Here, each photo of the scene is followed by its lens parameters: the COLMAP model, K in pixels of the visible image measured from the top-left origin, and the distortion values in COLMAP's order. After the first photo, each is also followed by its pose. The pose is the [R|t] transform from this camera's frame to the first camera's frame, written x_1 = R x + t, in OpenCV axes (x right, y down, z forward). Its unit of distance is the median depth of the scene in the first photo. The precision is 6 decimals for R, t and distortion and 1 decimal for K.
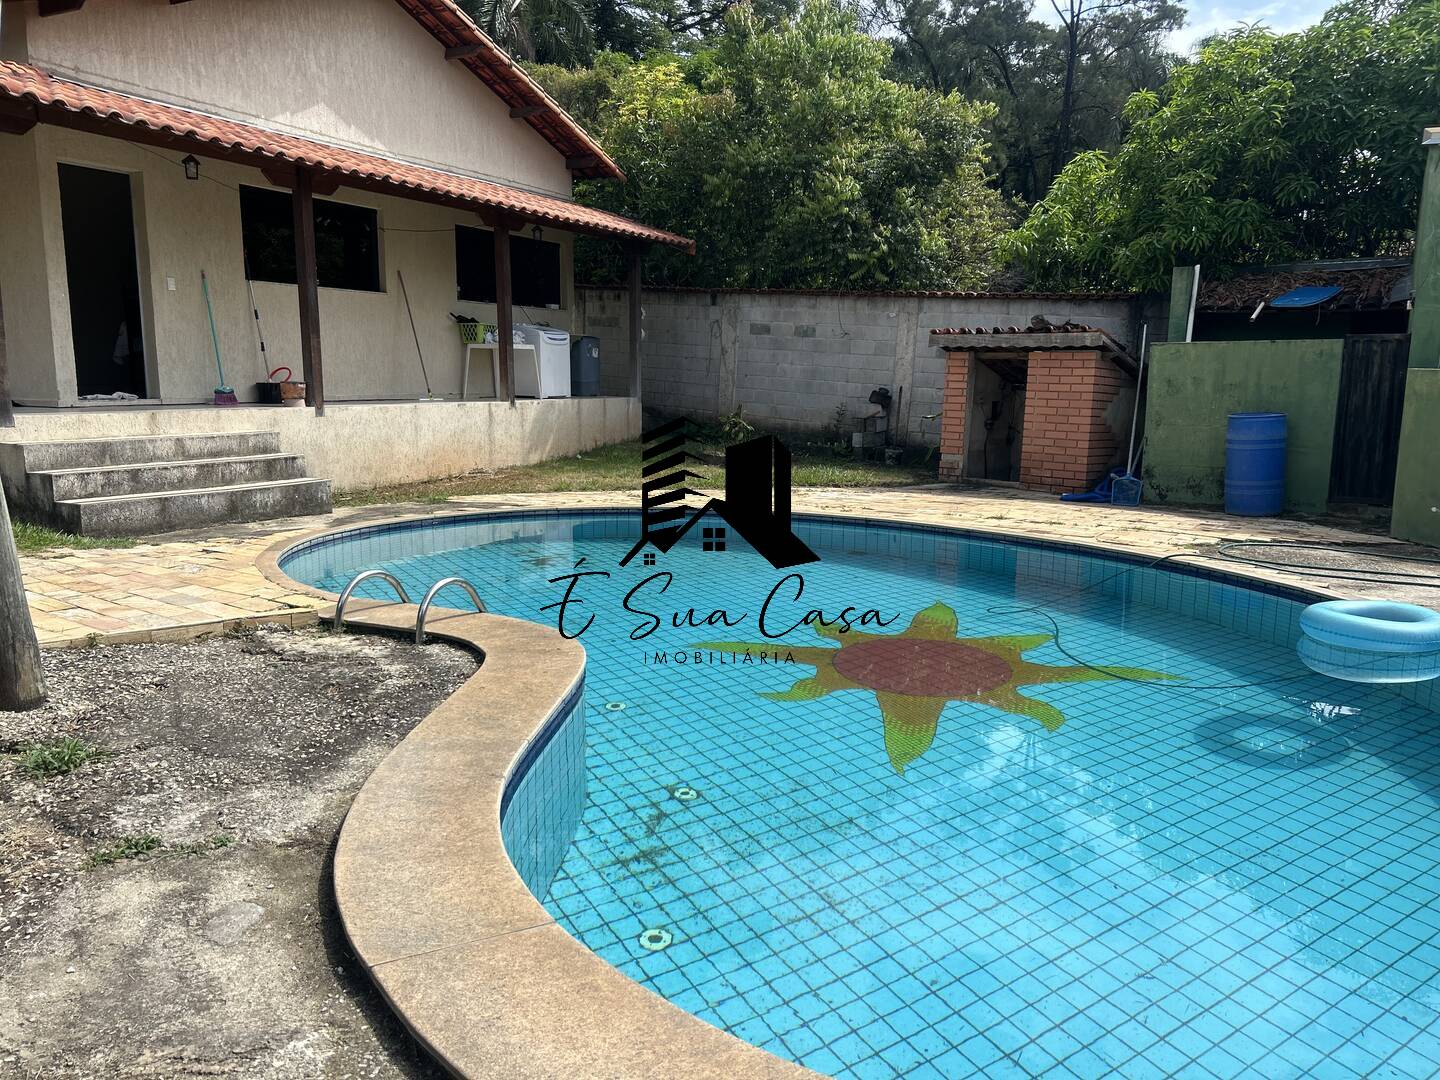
lens RADIAL K [[1083.5, 0, 718.8], [0, 1083.5, 563.4], [0, 0, 1]] dist [-0.007502, -0.006523]
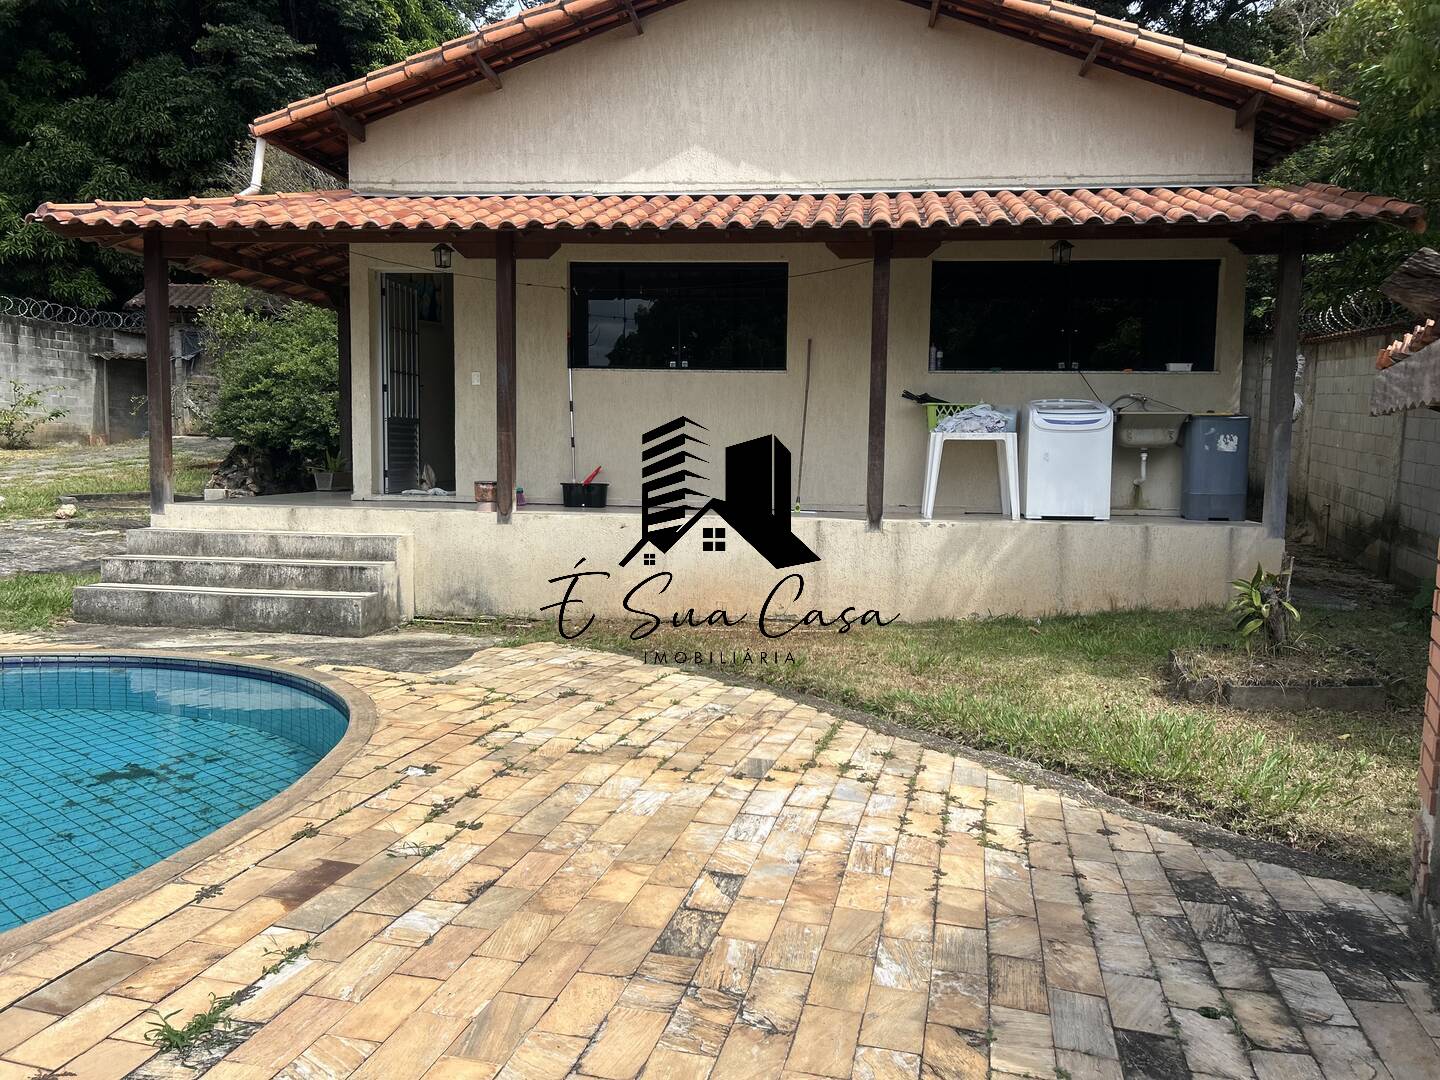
lens RADIAL K [[1078.1, 0, 720.0], [0, 1078.1, 540.0], [0, 0, 1]] dist [0.062233, -0.086753]
pose [[0.359905, 0.070393, -0.930330, 0.468580], [-0.172708, 0.984943, 0.007712, -0.159121], [0.916864, 0.157900, 0.366643, 0.851371]]
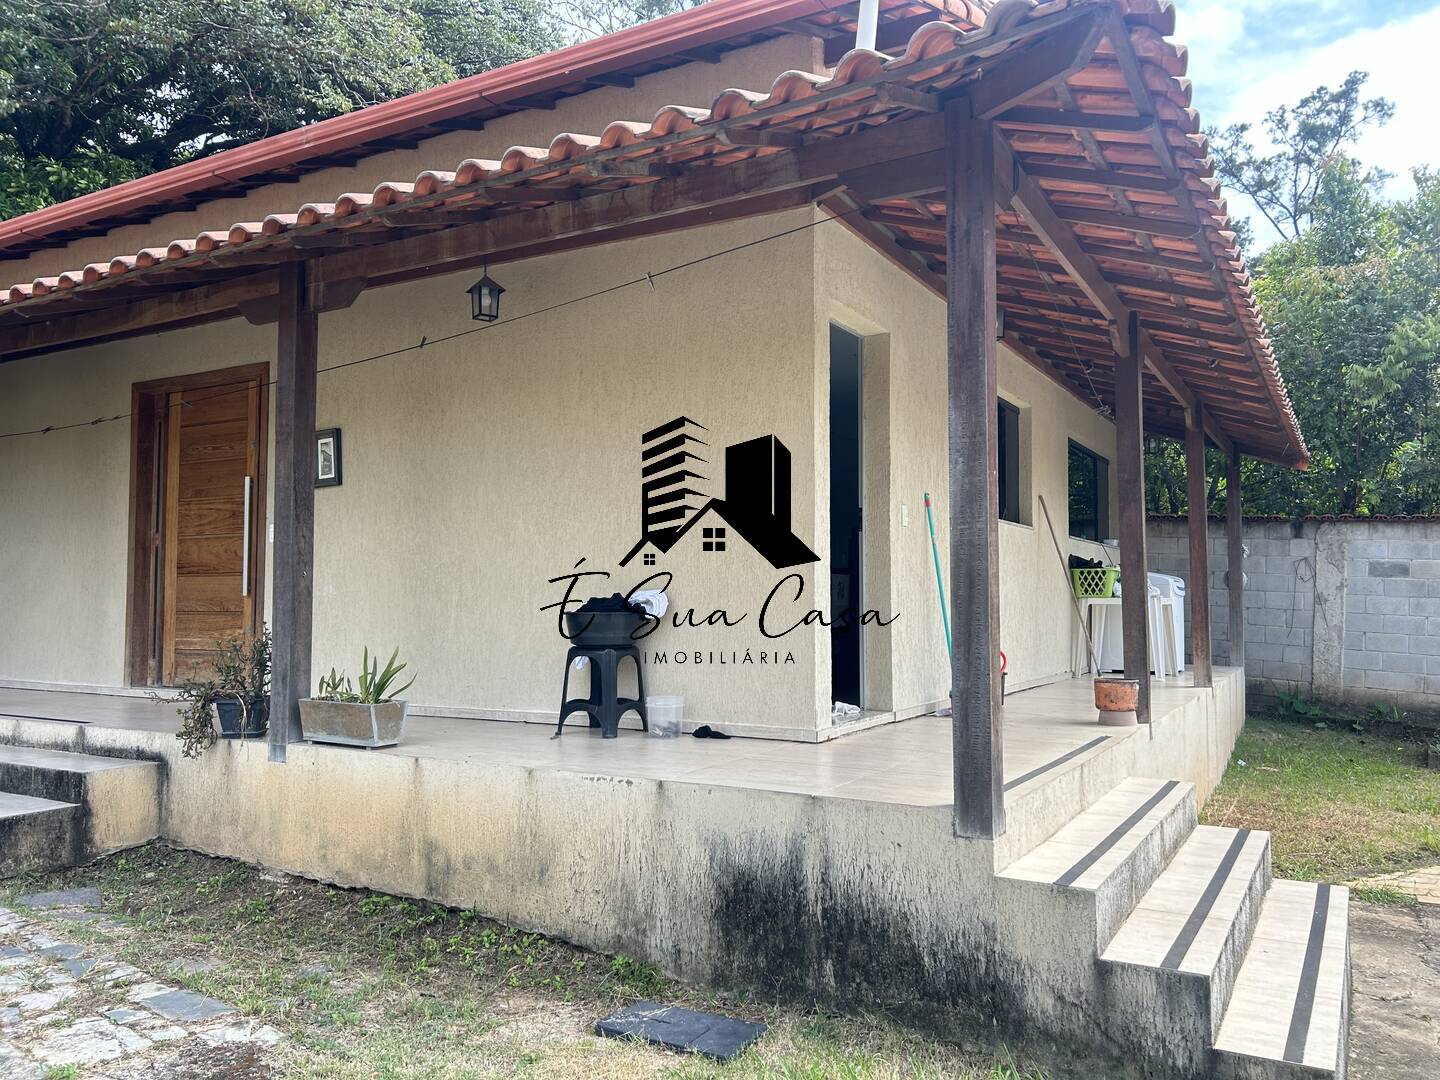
lens RADIAL K [[1078.1, 0, 720.0], [0, 1078.1, 540.0], [0, 0, 1]] dist [0.062233, -0.086753]
pose [[0.998633, -0.010546, -0.051199, -0.565682], [-0.001339, 0.973957, -0.226728, -0.108202], [0.052257, 0.226486, 0.972612, 0.409404]]
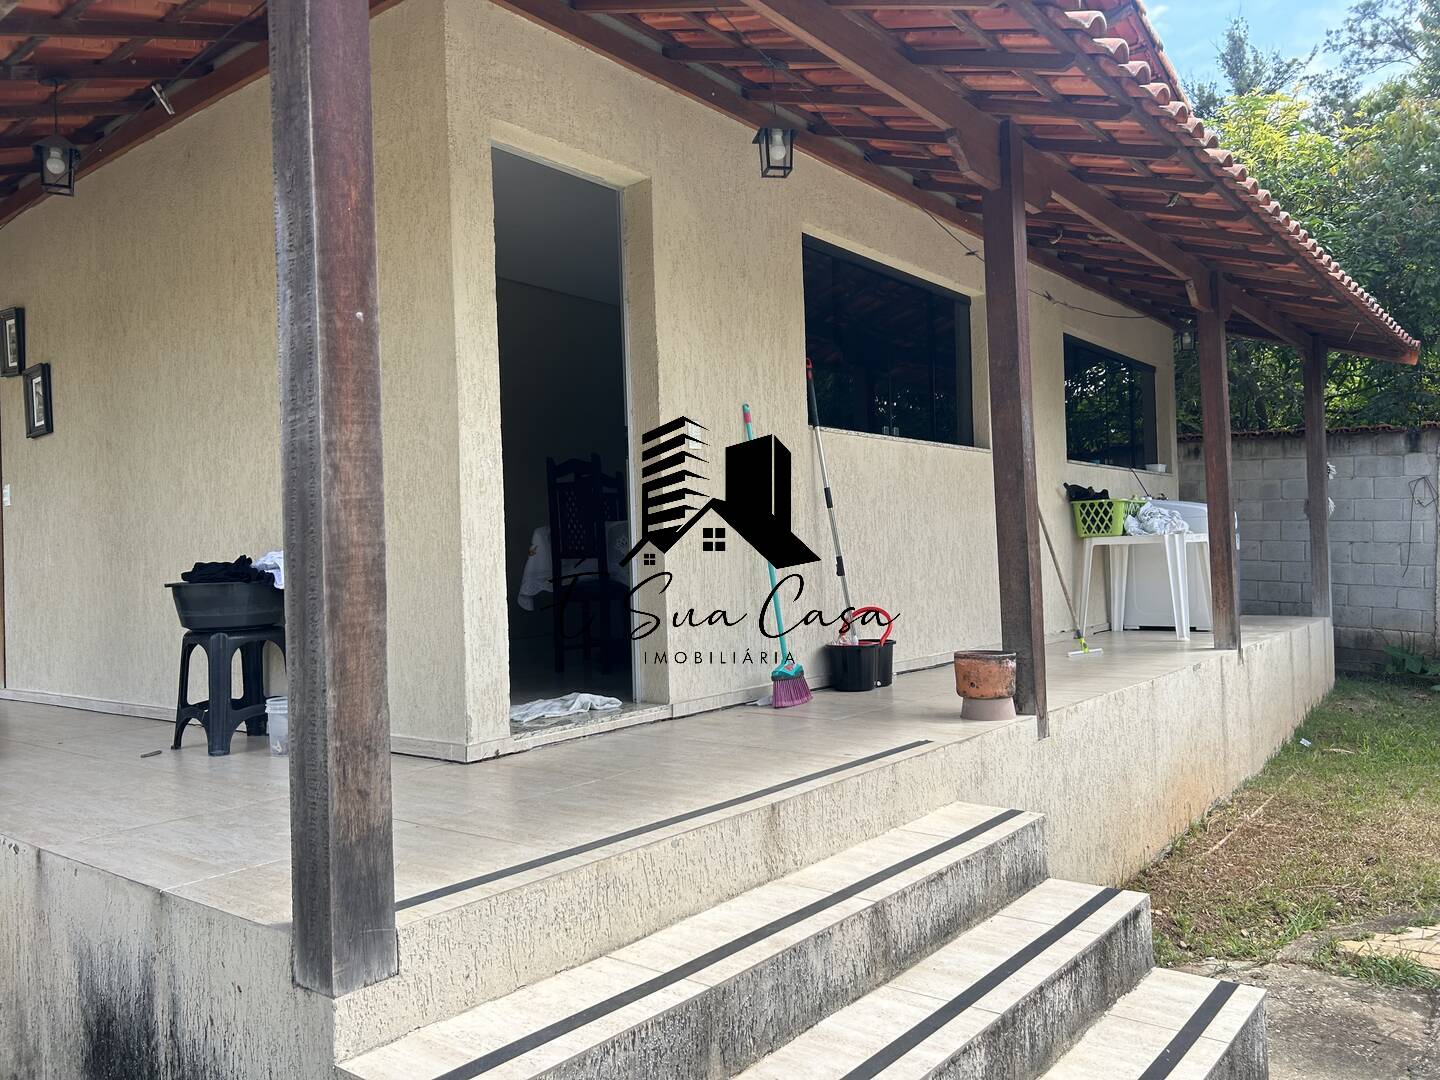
lens RADIAL K [[1080.7, 0, 730.0], [0, 1080.7, 538.6], [0, 0, 1]] dist [0.062974, -0.076839]
pose [[0.980513, -0.043891, -0.191488, -0.402447], [0.007363, 0.982248, -0.187441, -0.133570], [0.196316, 0.182379, 0.963430, 0.579997]]
